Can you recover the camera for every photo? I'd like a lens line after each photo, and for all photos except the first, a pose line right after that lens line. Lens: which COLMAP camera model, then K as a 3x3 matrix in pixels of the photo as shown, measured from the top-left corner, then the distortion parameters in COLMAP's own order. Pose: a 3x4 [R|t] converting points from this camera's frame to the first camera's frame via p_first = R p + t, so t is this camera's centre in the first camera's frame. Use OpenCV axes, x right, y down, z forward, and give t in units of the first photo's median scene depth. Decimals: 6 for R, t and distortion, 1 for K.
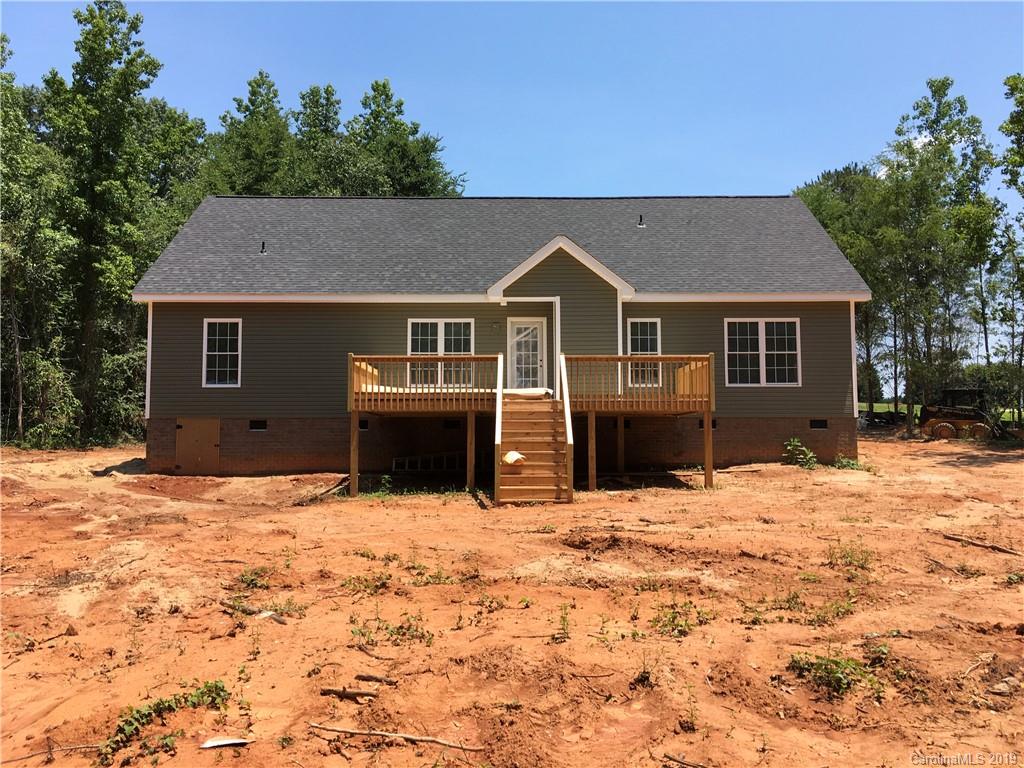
lens RADIAL K [[881.2, 0, 512.0], [0, 881.2, 384.0], [0, 0, 1]] dist [0.086329, -0.129649]
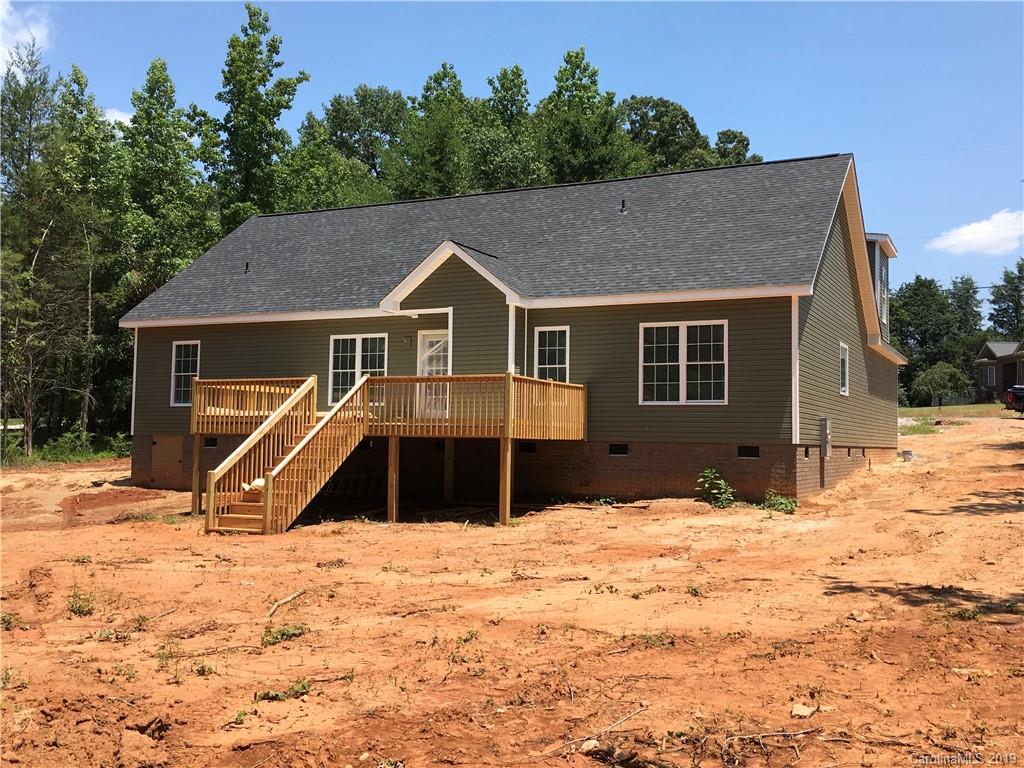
lens RADIAL K [[1031.8, 0, 512.0], [0, 1031.8, 384.0], [0, 0, 1]] dist [0.073556, 0.000709]
pose [[0.893363, -0.010030, -0.449224, 0.572743], [0.013336, 0.999902, 0.004195, -0.022483], [0.449138, -0.009738, 0.893409, 0.070972]]
